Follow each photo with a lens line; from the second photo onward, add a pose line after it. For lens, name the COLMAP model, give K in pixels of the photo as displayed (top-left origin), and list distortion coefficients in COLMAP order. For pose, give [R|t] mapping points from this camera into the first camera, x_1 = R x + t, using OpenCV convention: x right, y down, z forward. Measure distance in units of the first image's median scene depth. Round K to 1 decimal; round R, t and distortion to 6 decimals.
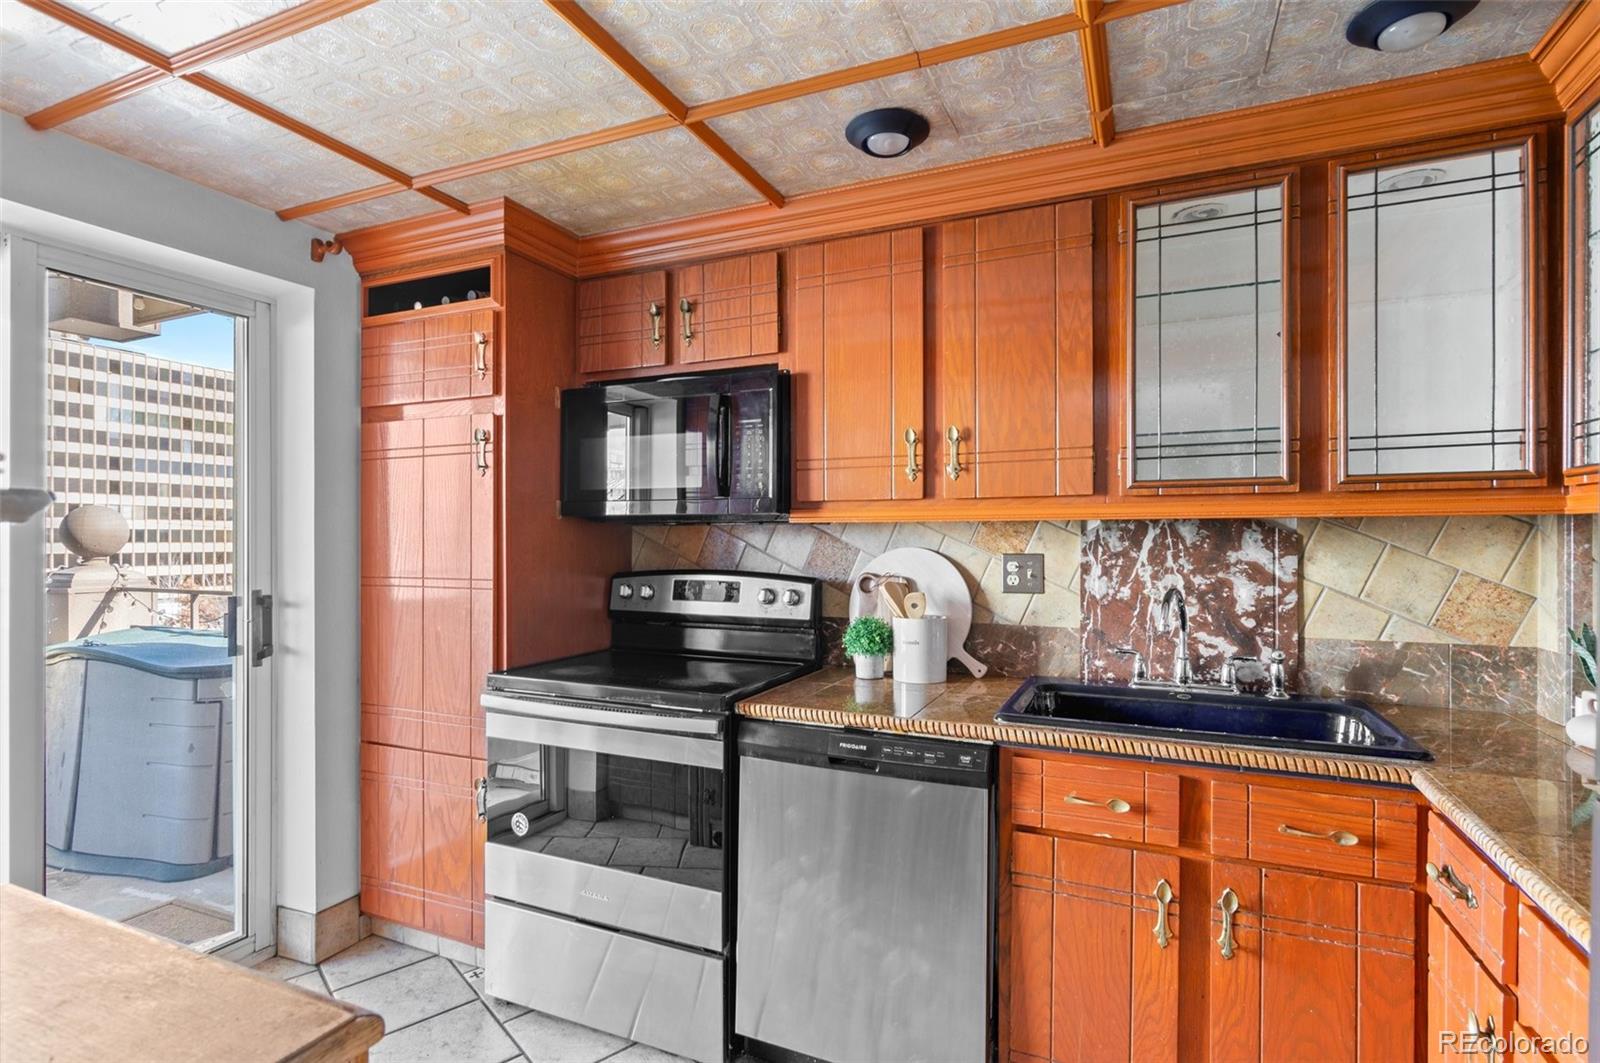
lens RADIAL K [[795.3, 0, 800.5], [0, 795.3, 537.6], [0, 0, 1]] dist [-0.001562, -0.000814]
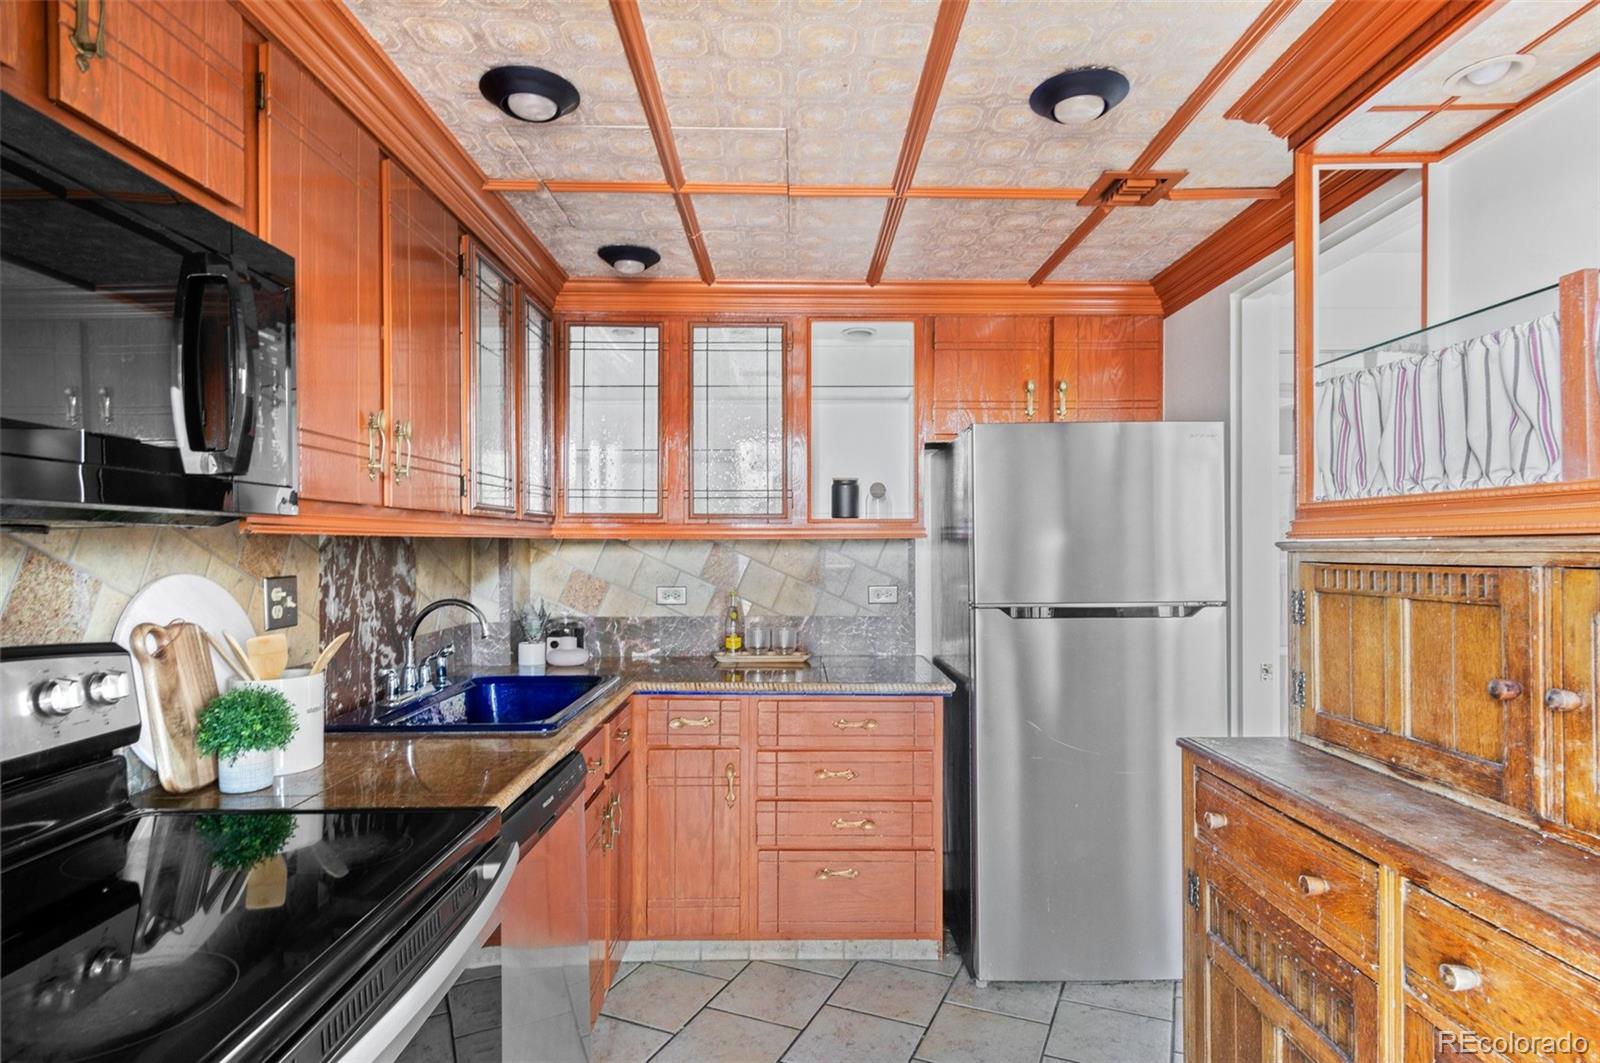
lens RADIAL K [[850.2, 0, 801.7], [0, 850.2, 540.5], [0, 0, 1]] dist [0.000145, -0.000007]
pose [[-0.415363, 0.004982, 0.909642, -0.811976], [0.002068, 0.999988, -0.004533, -0.012246], [-0.909653, -0.000002, -0.415368, 1.052087]]
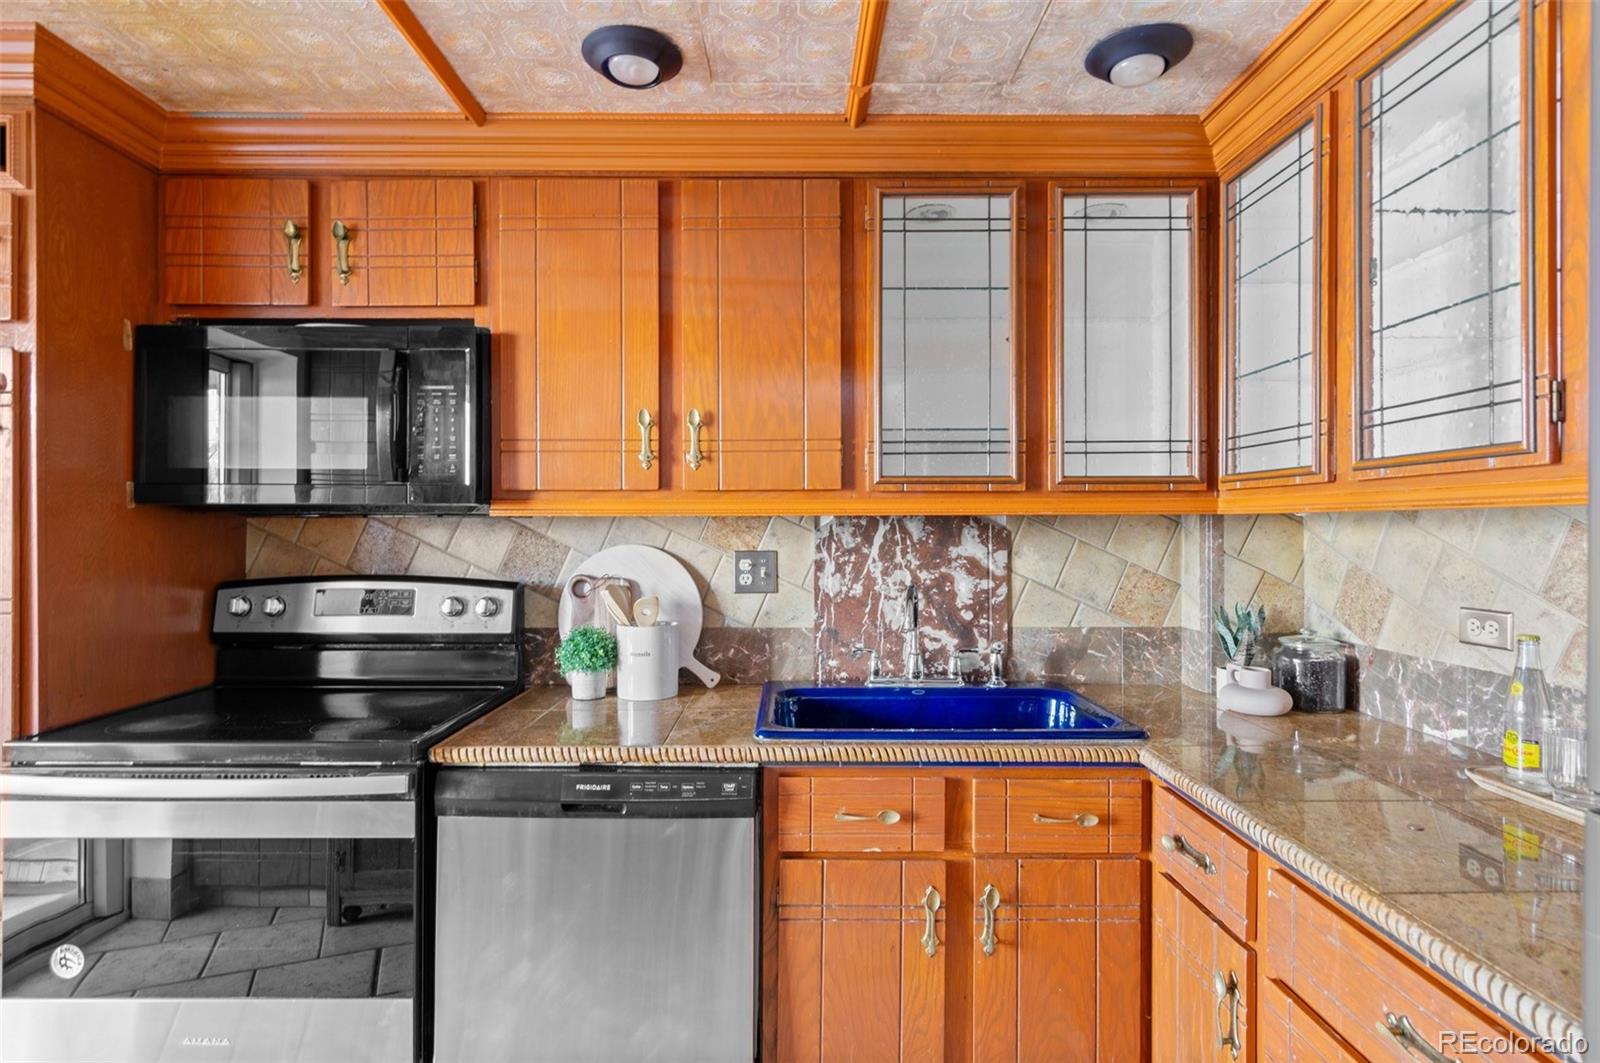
lens RADIAL K [[817.8, 0, 798.1], [0, 817.8, 529.0], [0, 0, 1]] dist [0.002064, -0.000188]
pose [[0.909962, -0.000102, 0.414691, -0.087161], [0.000030, 1.000000, 0.000180, -0.006463], [-0.414691, -0.000151, 0.909962, 0.126297]]
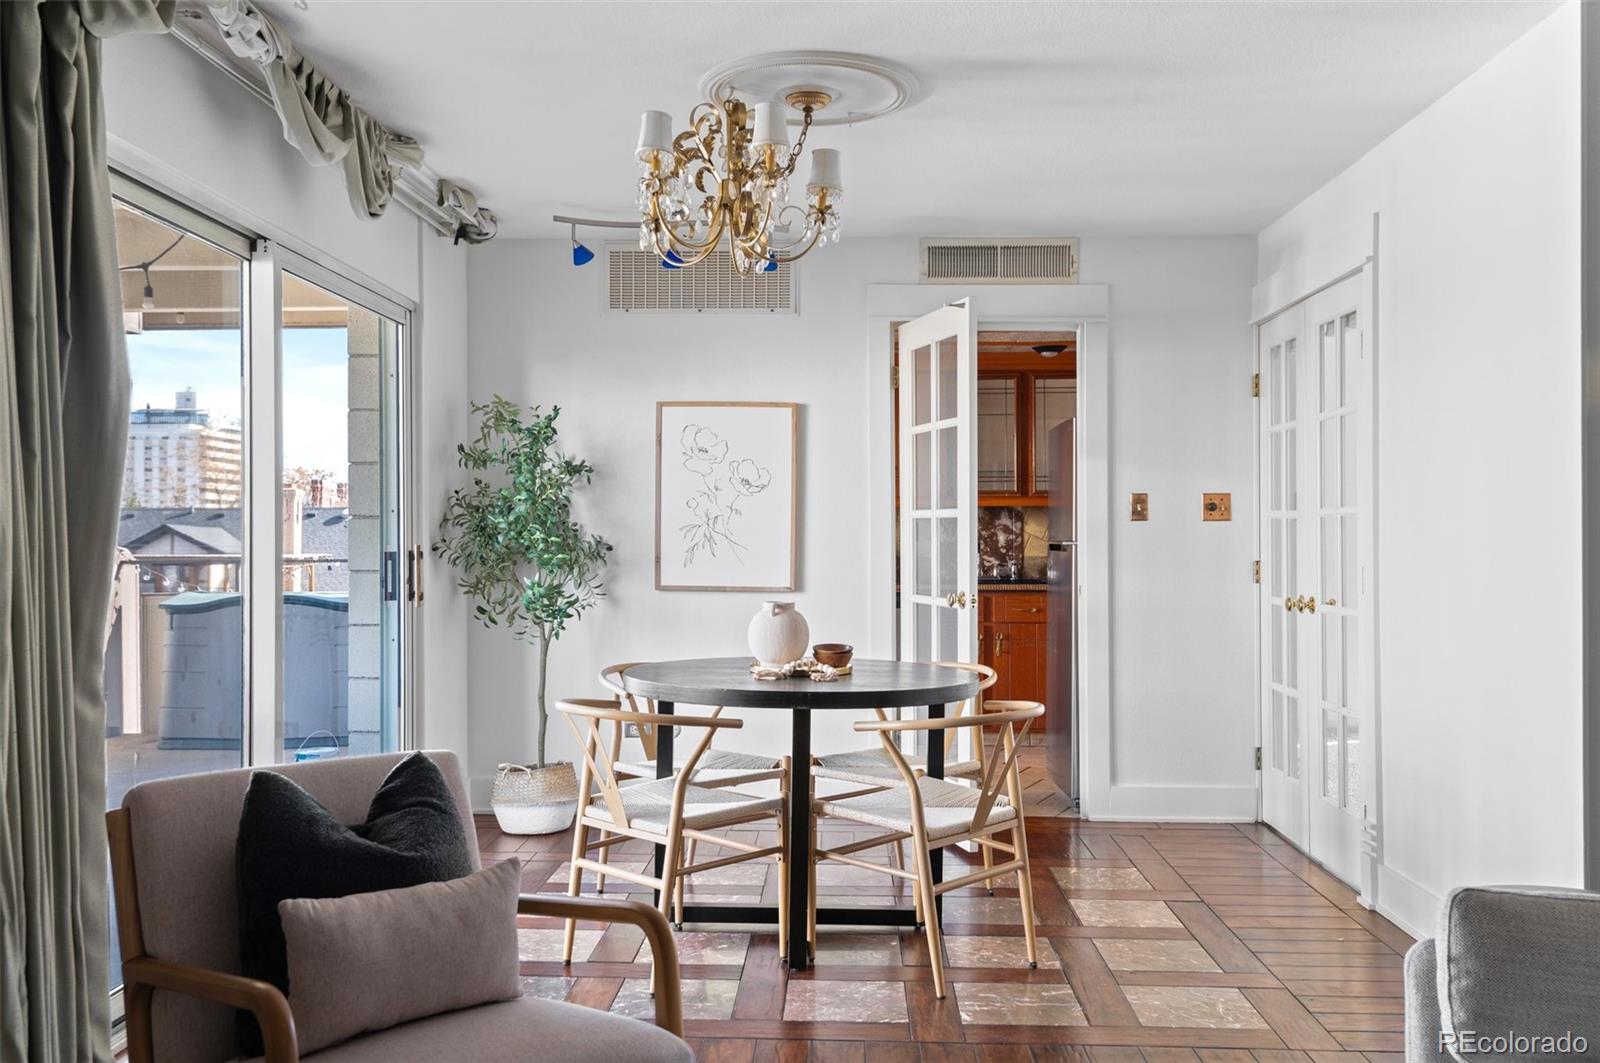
lens RADIAL K [[1398.4, 0, 804.9], [0, 1398.4, 522.1], [0, 0, 1]] dist [0.032481, -0.002325]
pose [[0.927113, 0.001048, 0.374781, -1.630408], [0.002351, 0.999960, -0.008613, 0.060966], [-0.374775, 0.008867, 0.927073, -2.786523]]
